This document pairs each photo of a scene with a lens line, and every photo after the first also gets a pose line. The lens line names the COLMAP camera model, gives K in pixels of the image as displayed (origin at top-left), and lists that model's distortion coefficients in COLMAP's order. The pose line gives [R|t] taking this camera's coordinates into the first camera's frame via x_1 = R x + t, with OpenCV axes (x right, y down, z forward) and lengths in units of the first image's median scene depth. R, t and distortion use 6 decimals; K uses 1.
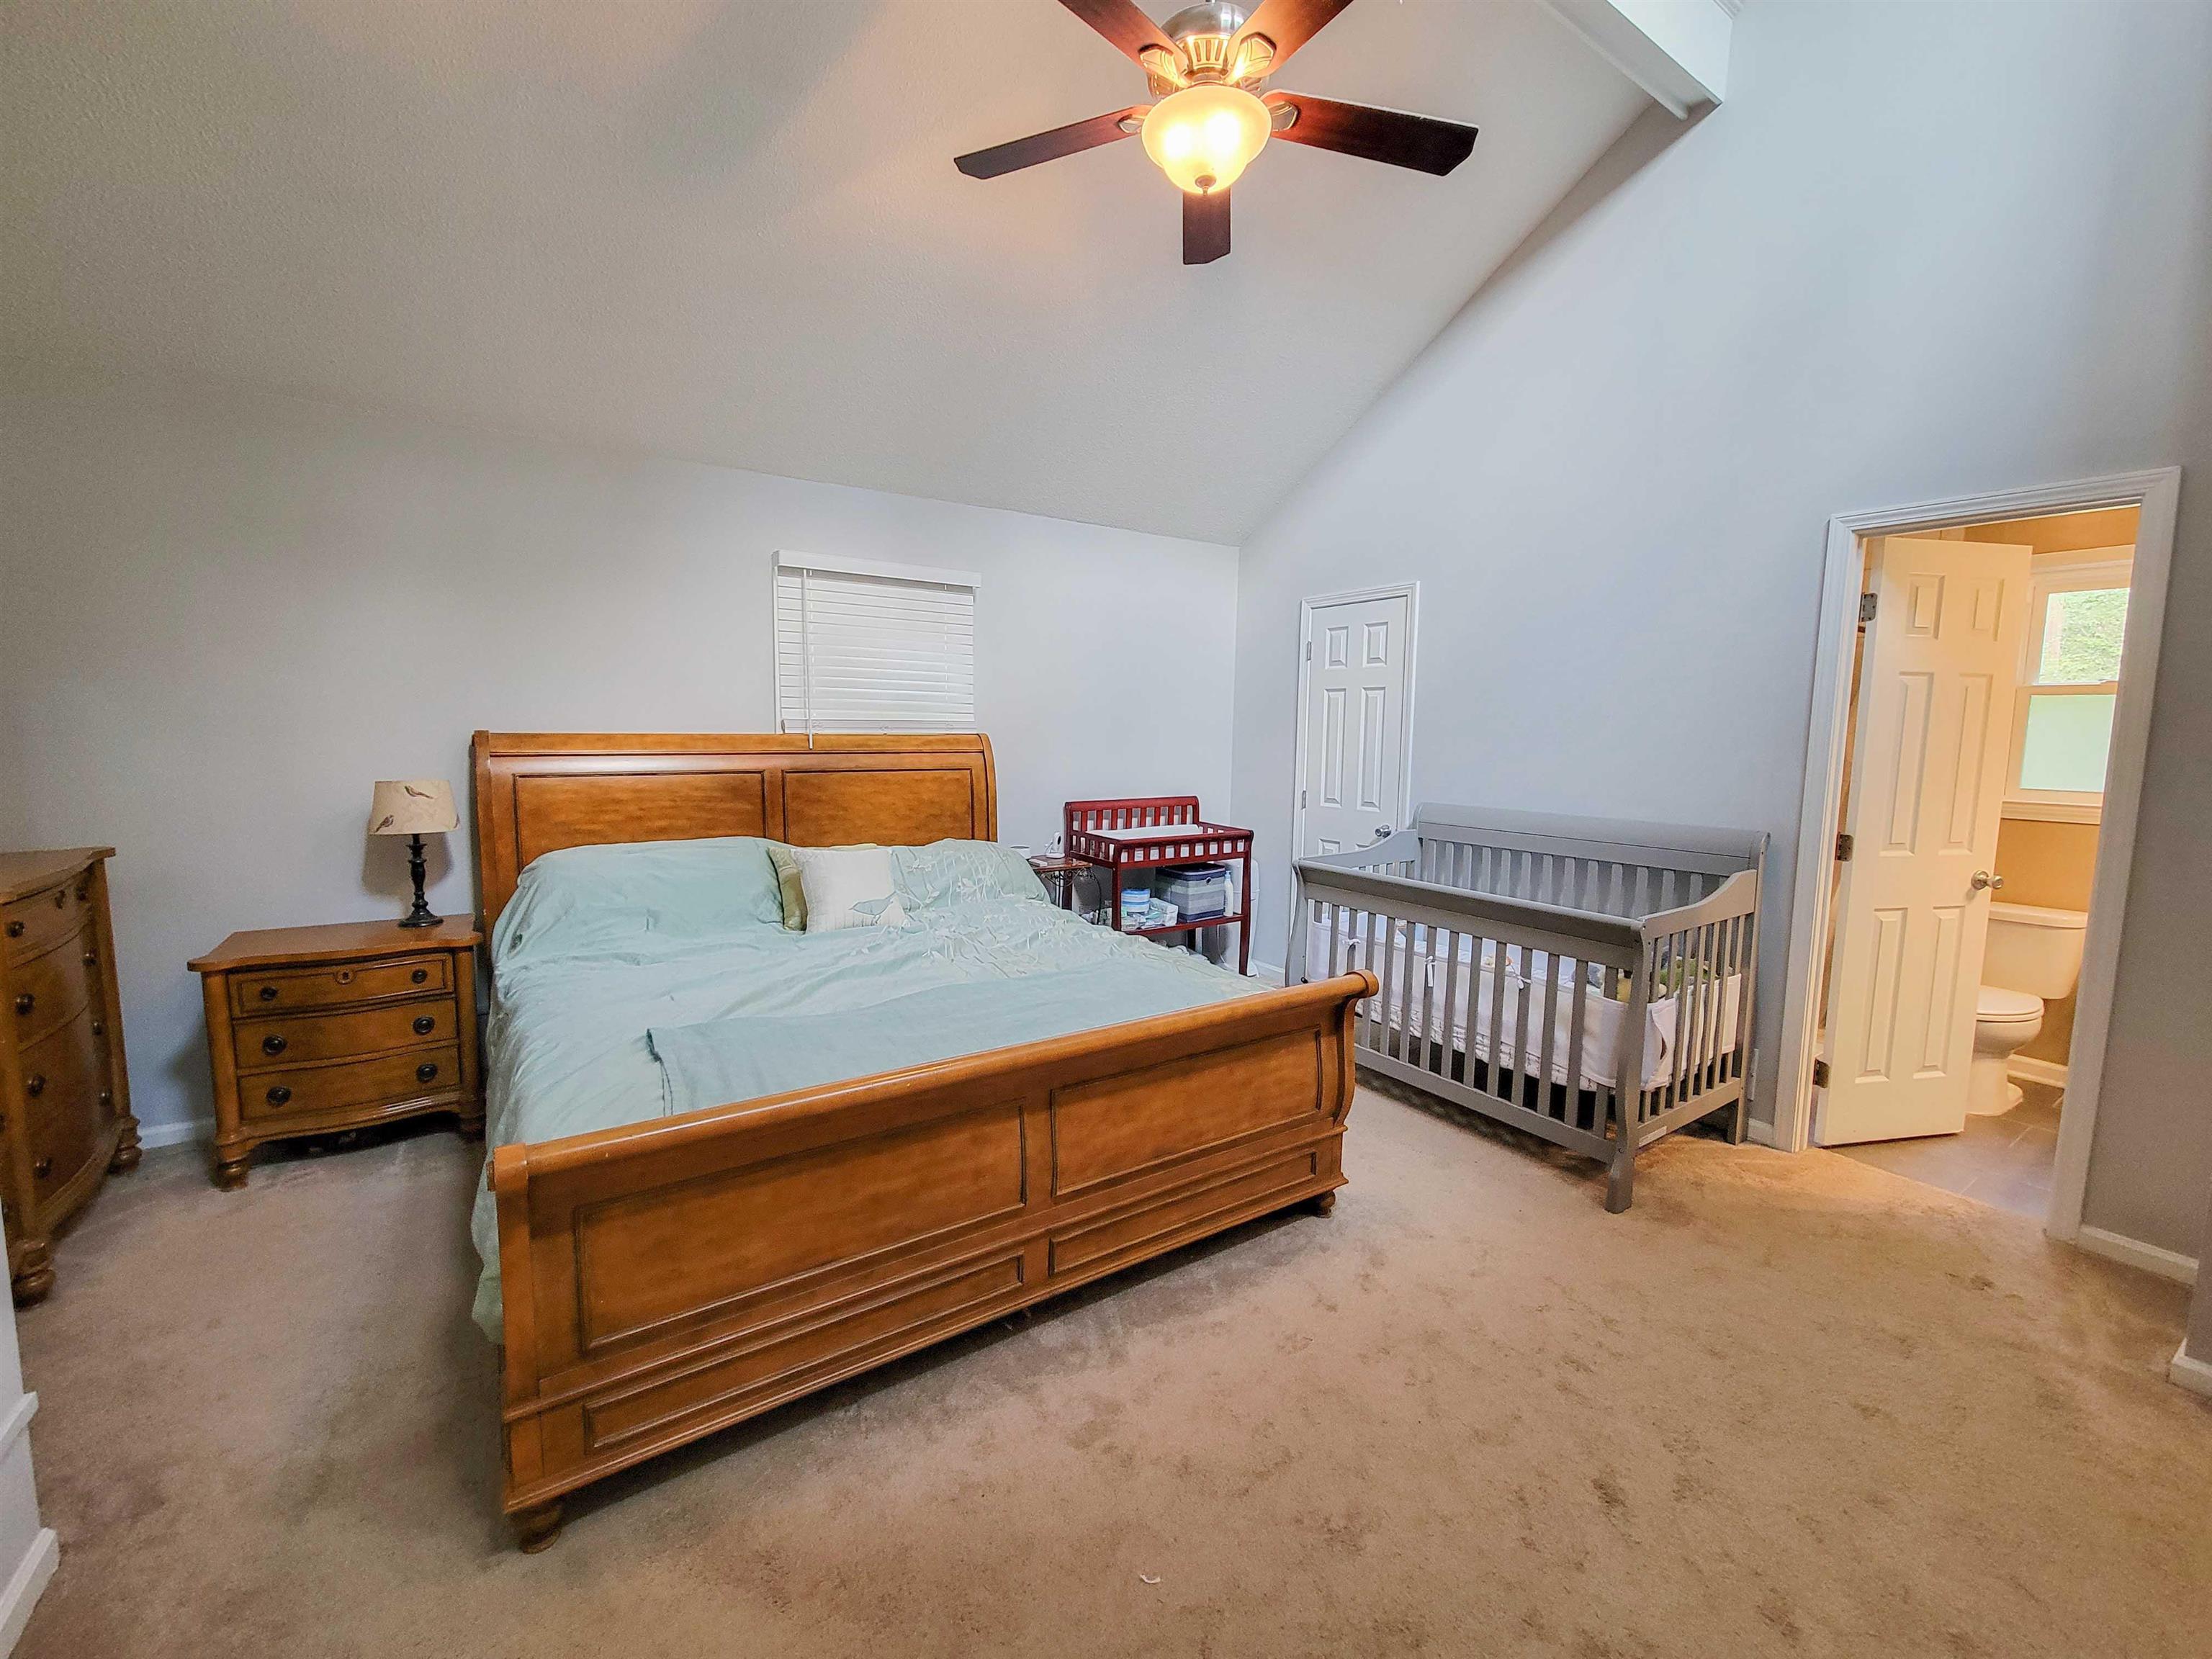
lens RADIAL K [[897.1, 0, 1107.1], [0, 897.1, 821.6], [0, 0, 1]] dist [-0.001146, -0.000200]
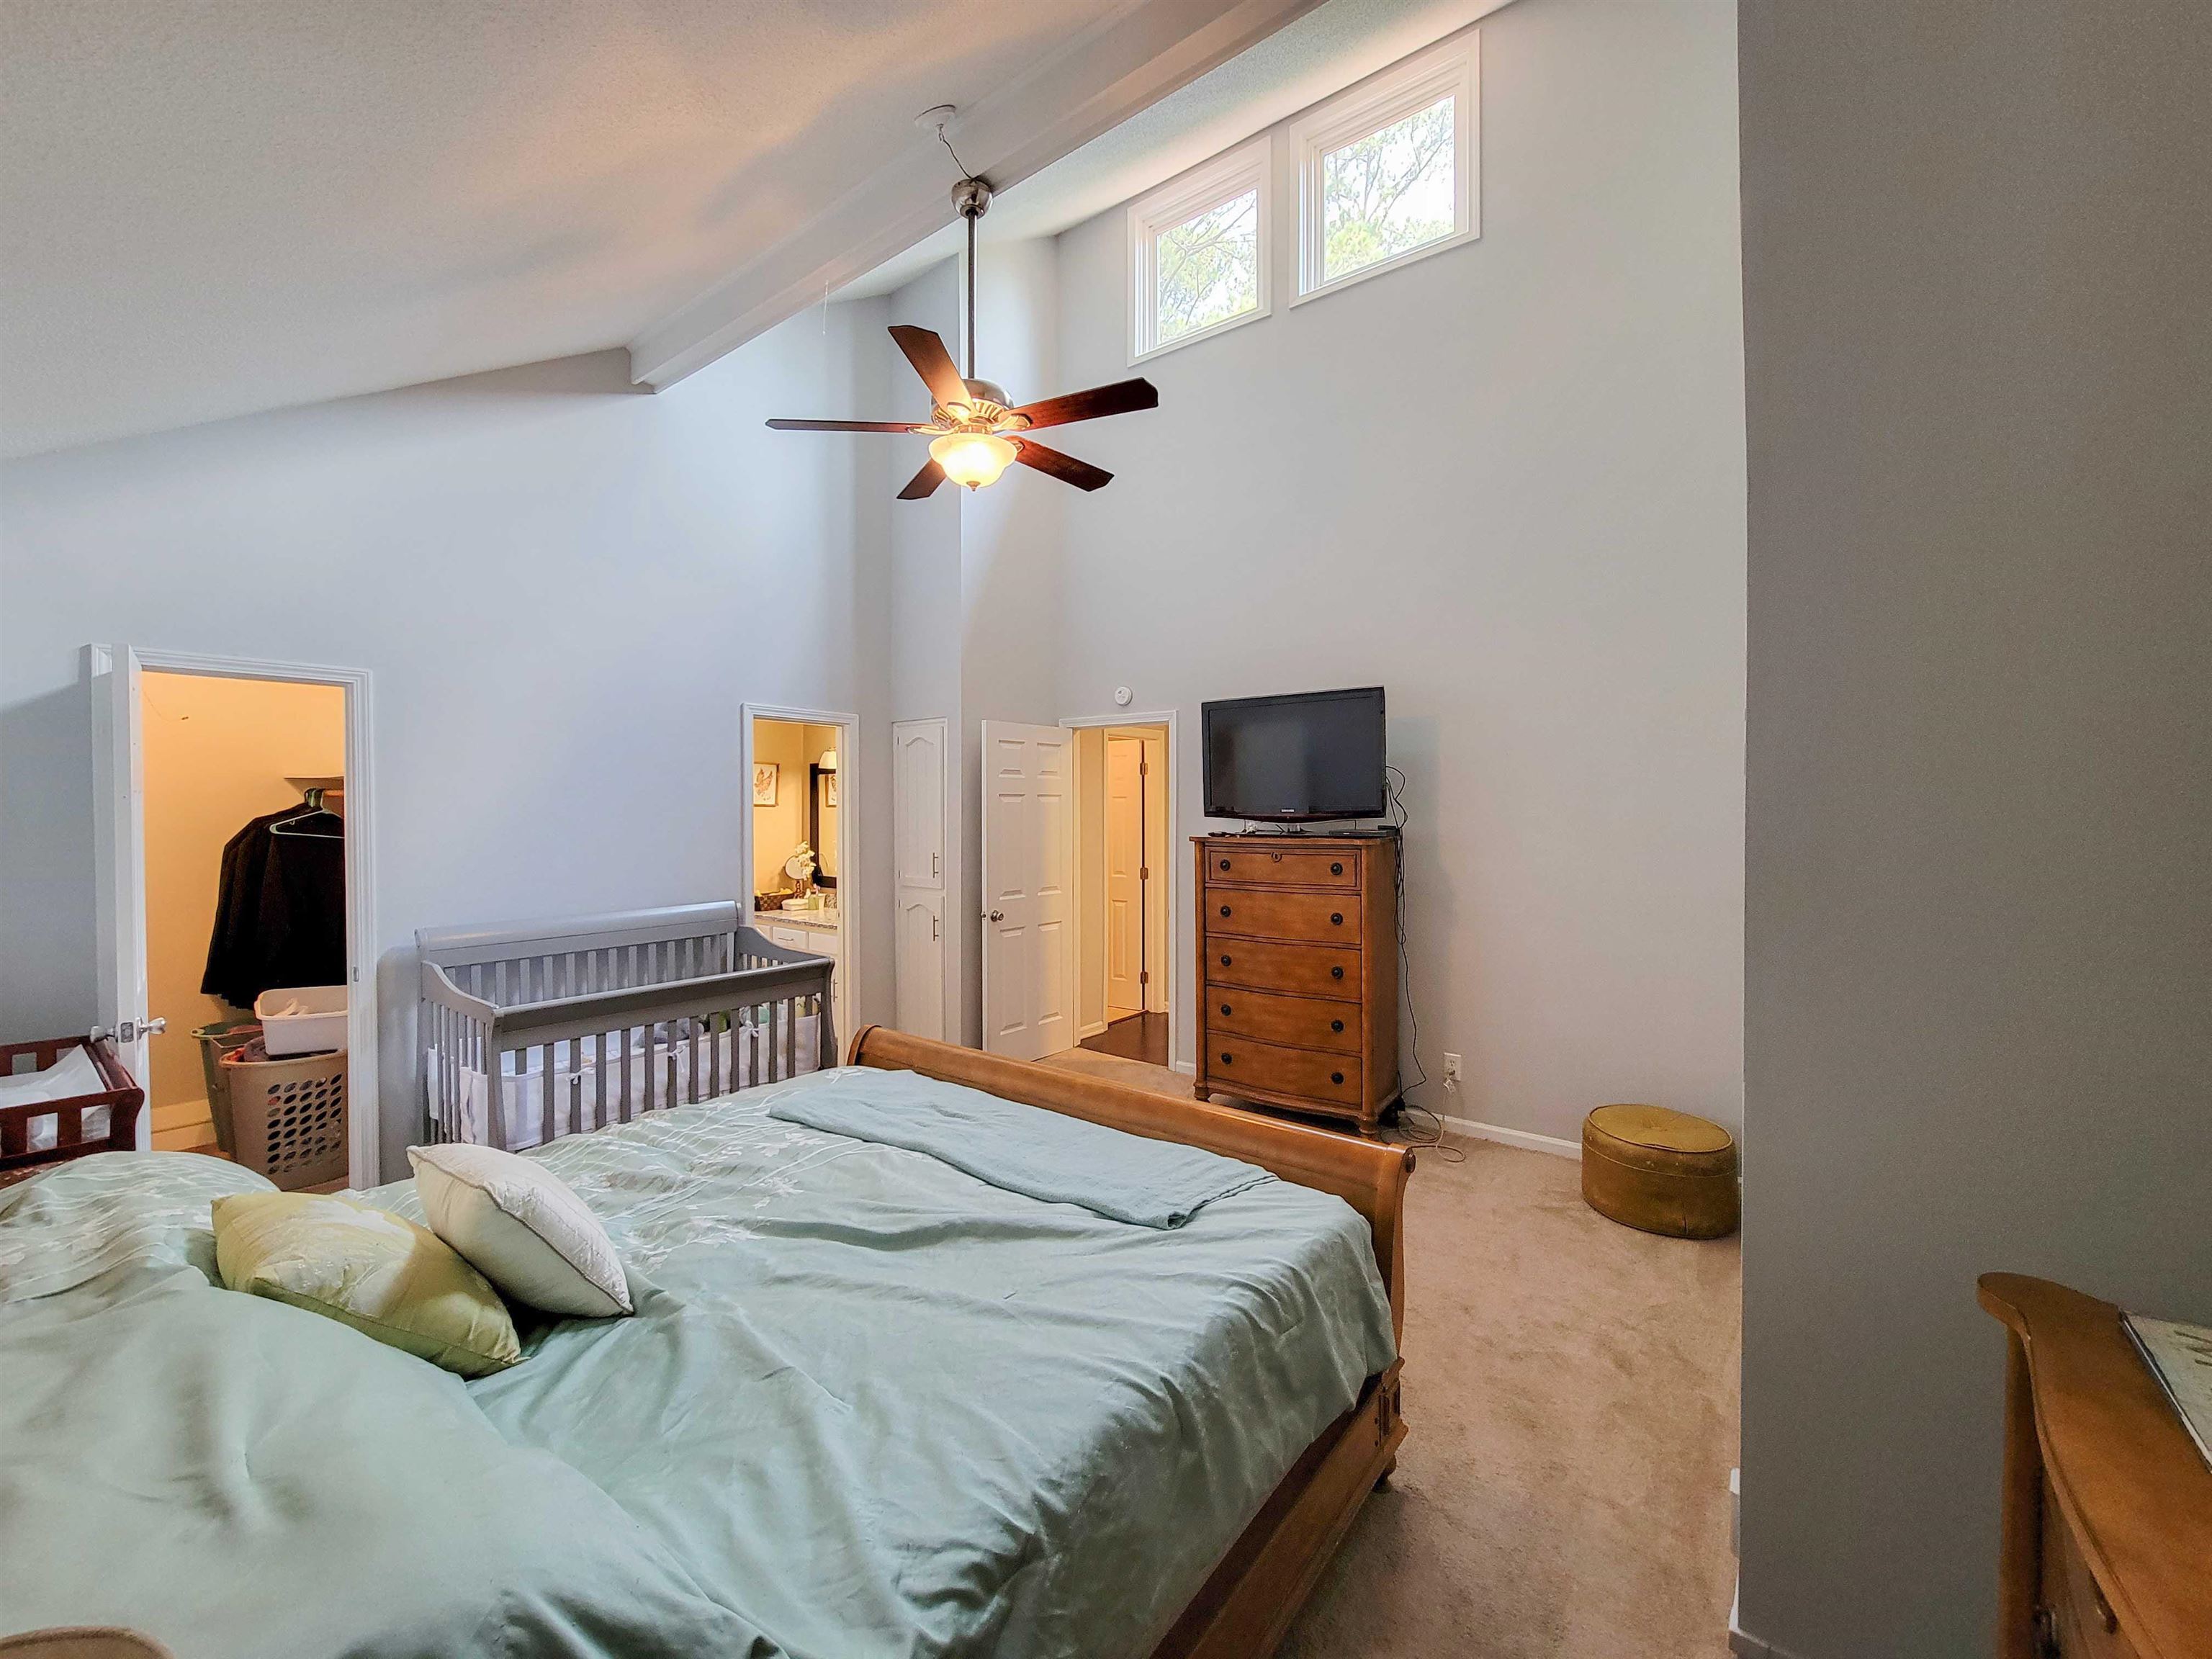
lens RADIAL K [[897.1, 0, 1101.6], [0, 897.1, 826.4], [0, 0, 1]] dist [-0.001146, -0.000200]
pose [[-0.331759, -0.019288, 0.943167, -0.829873], [0.100061, 0.993432, 0.055513, -0.129383], [-0.938043, 0.112791, -0.327650, 0.771811]]
